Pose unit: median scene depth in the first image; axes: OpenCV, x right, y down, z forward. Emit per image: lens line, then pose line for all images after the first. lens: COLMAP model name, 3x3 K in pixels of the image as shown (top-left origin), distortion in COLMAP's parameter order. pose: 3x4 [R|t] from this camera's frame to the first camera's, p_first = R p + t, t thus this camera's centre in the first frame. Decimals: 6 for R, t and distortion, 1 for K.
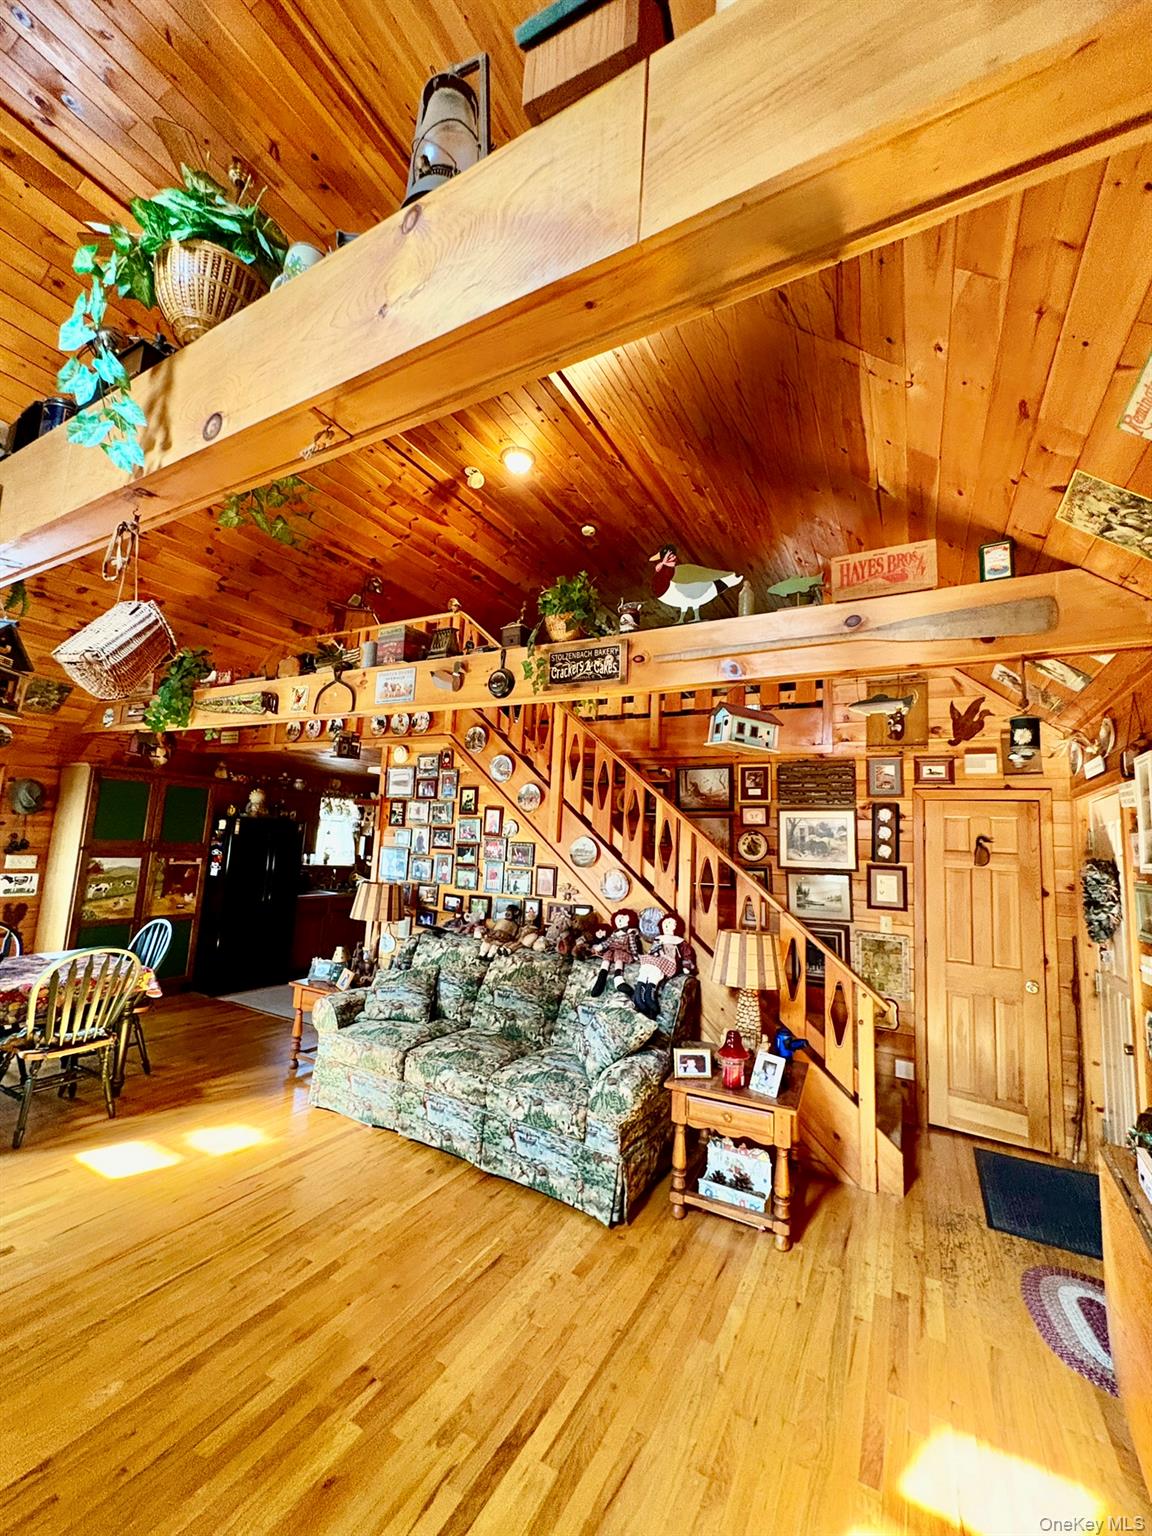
lens RADIAL K [[614.6, 0, 577.9], [0, 614.6, 769.6], [0, 0, 1]] dist [0.008206, -0.001289]
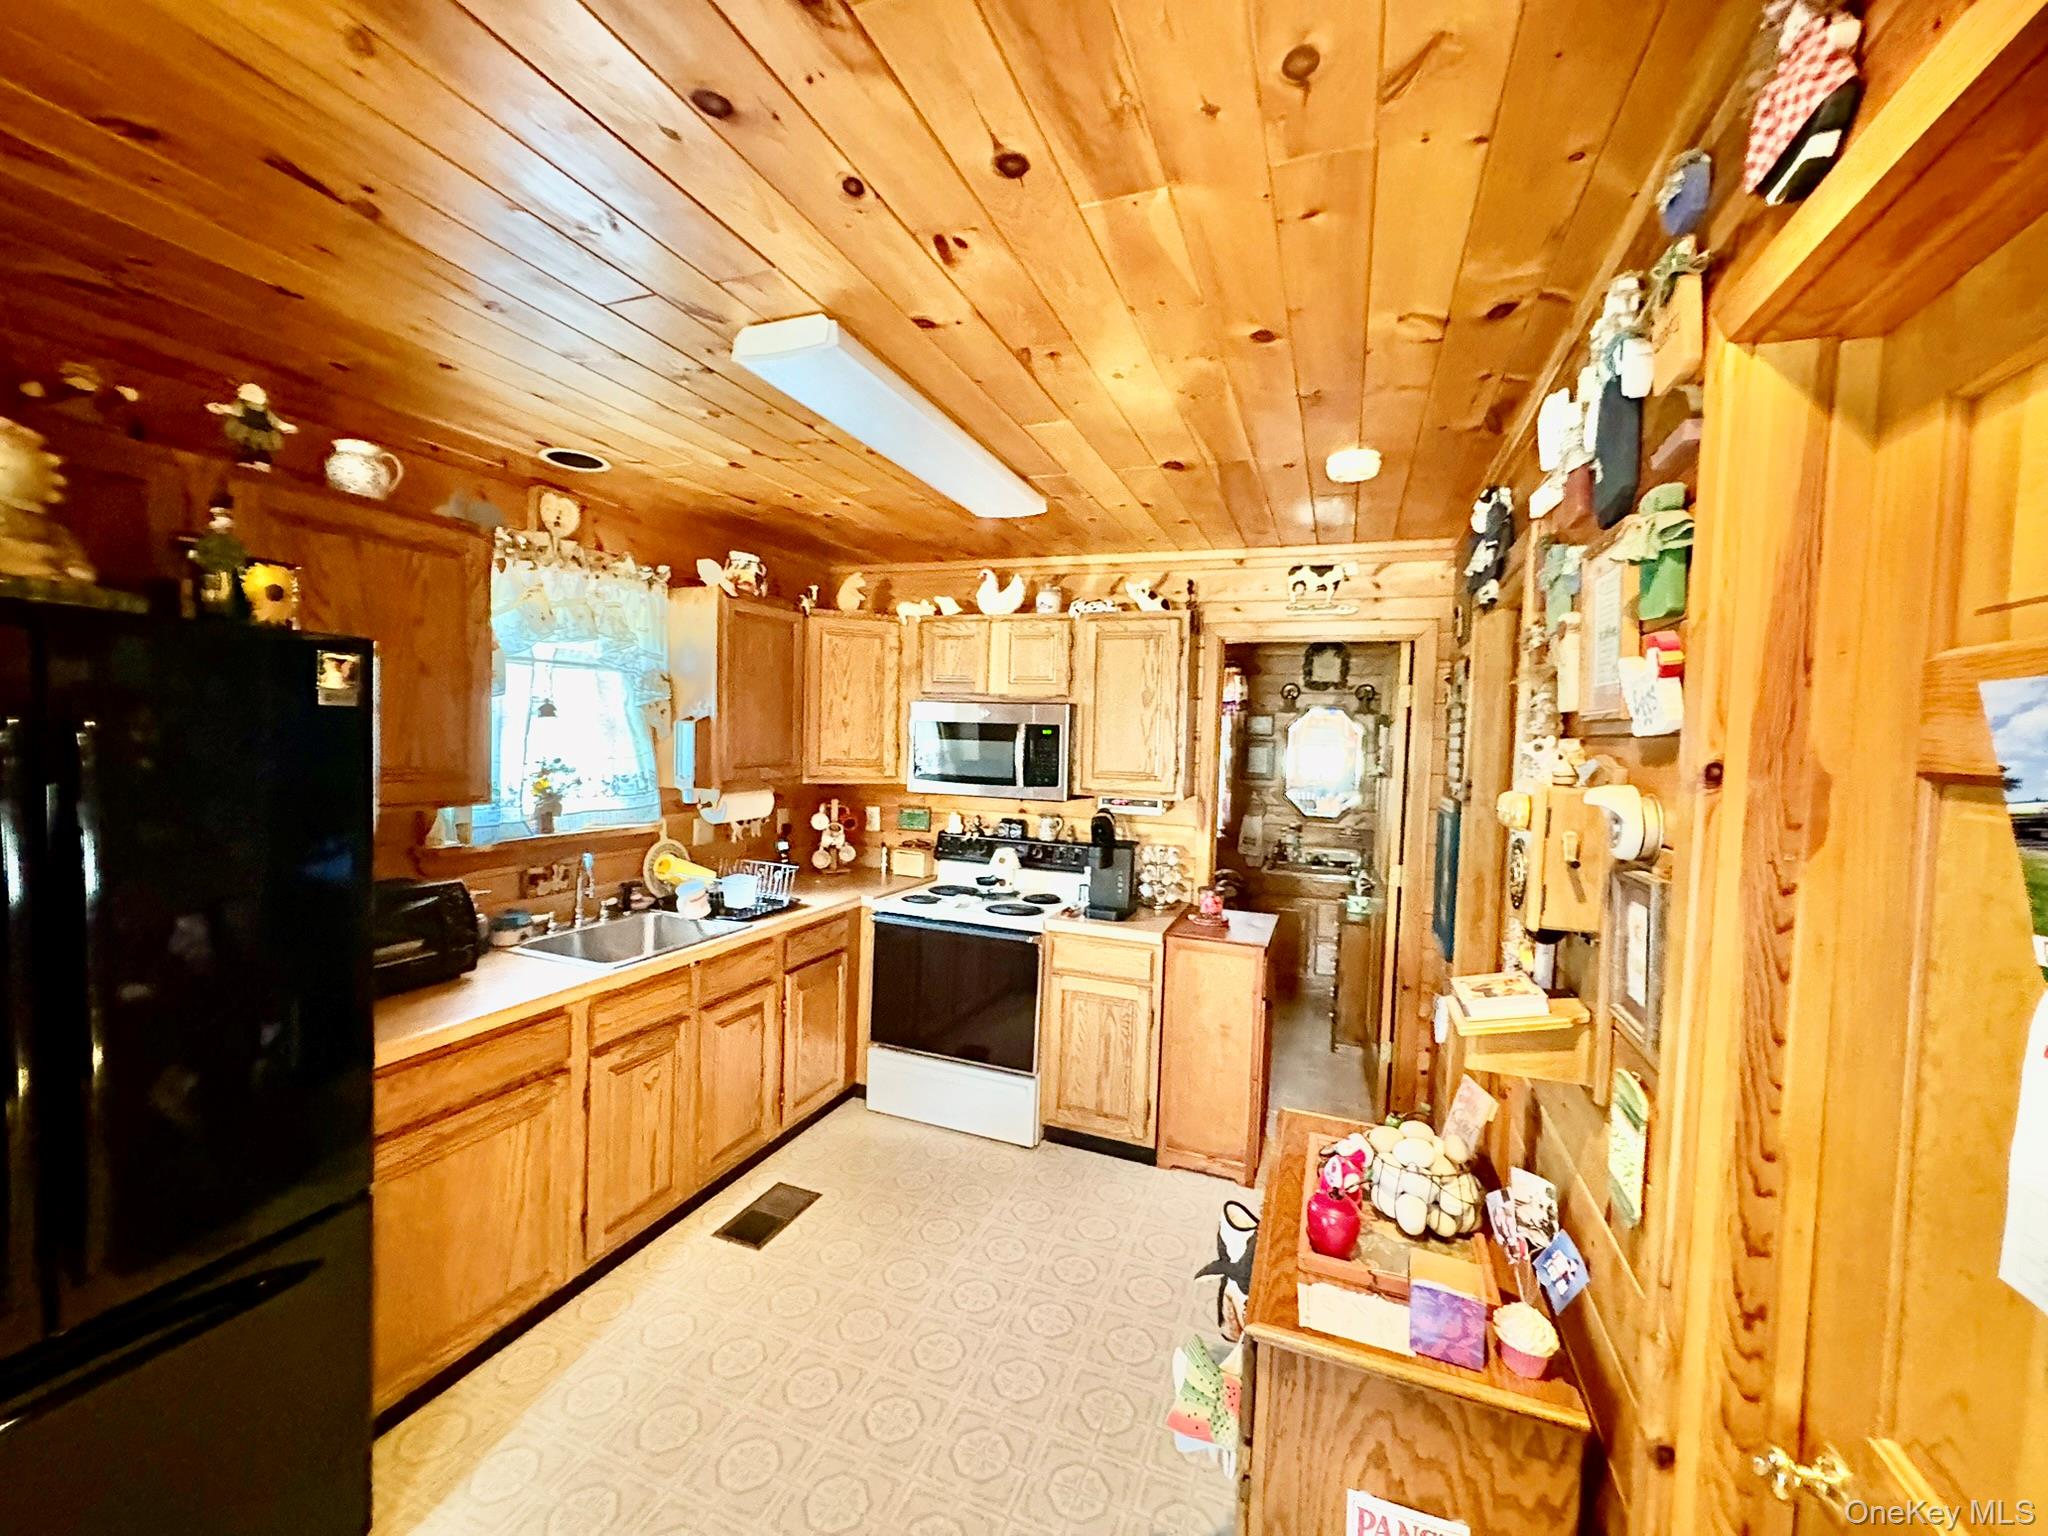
lens RADIAL K [[819.4, 0, 1024.0], [0, 819.4, 764.7], [0, 0, 1]] dist [0.008206, -0.001289]
pose [[0.991420, -0.021759, 0.128890, -0.259797], [-0.000764, 0.985066, 0.172178, 0.068077], [-0.130711, -0.170799, 0.976597, 0.654331]]
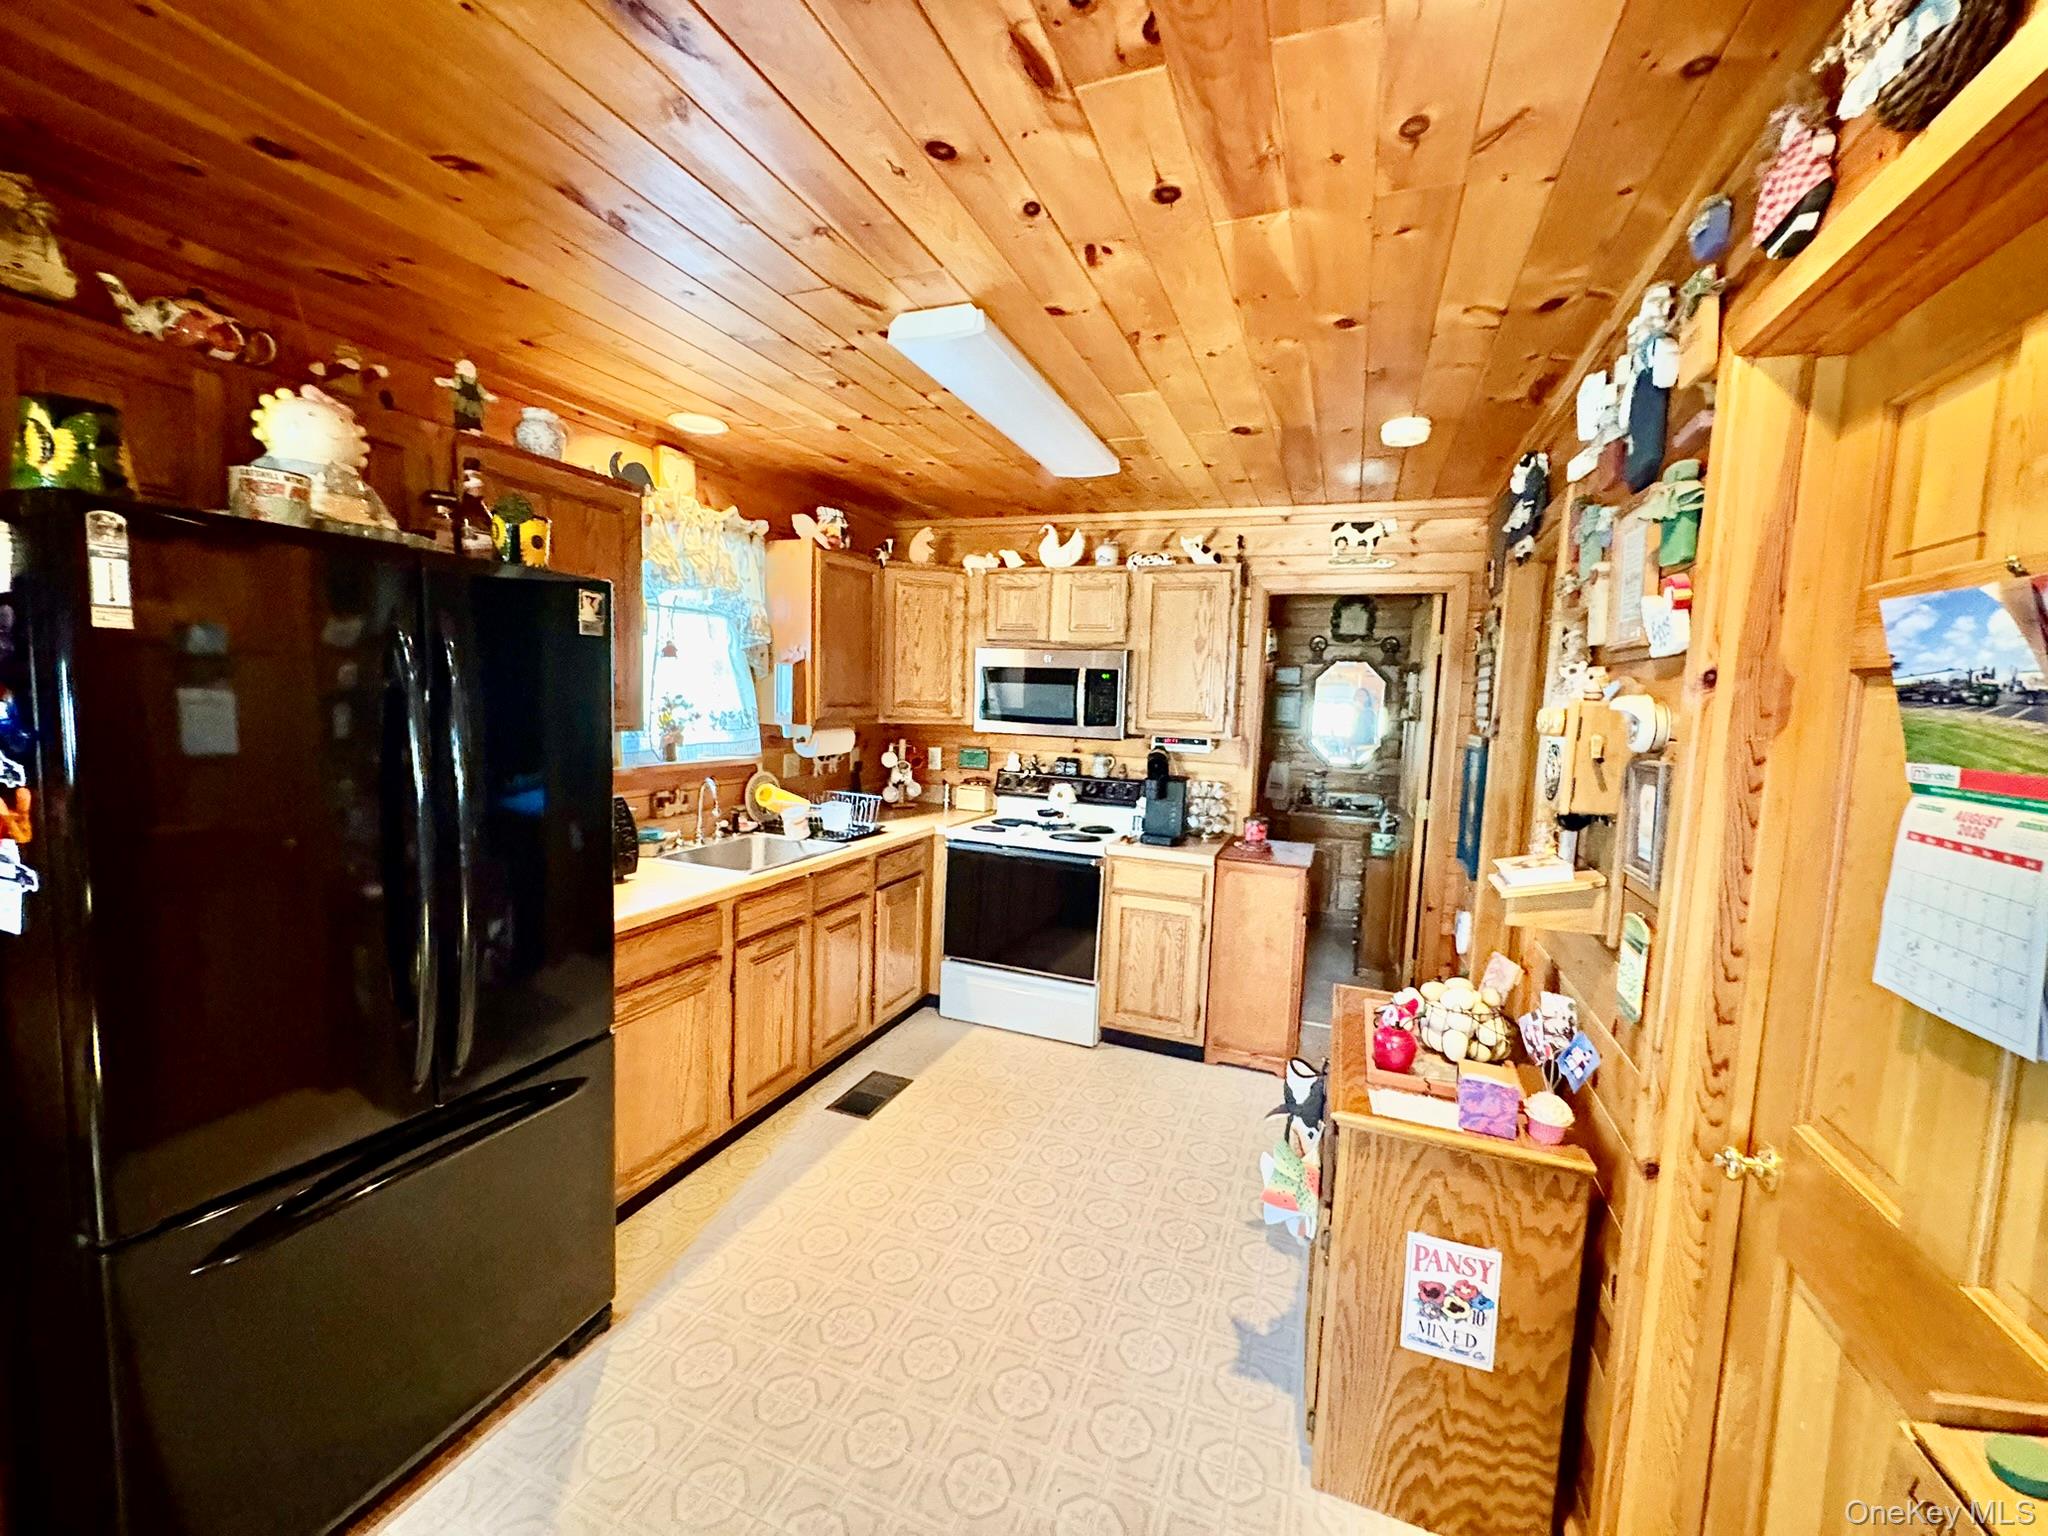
lens RADIAL K [[819.4, 0, 1026.0], [0, 819.4, 763.4], [0, 0, 1]] dist [0.008206, -0.001289]
pose [[0.992004, -0.022804, 0.124131, -0.296784], [-0.005173, 0.975369, 0.220519, 0.070802], [-0.126103, -0.219397, 0.967452, 0.616804]]
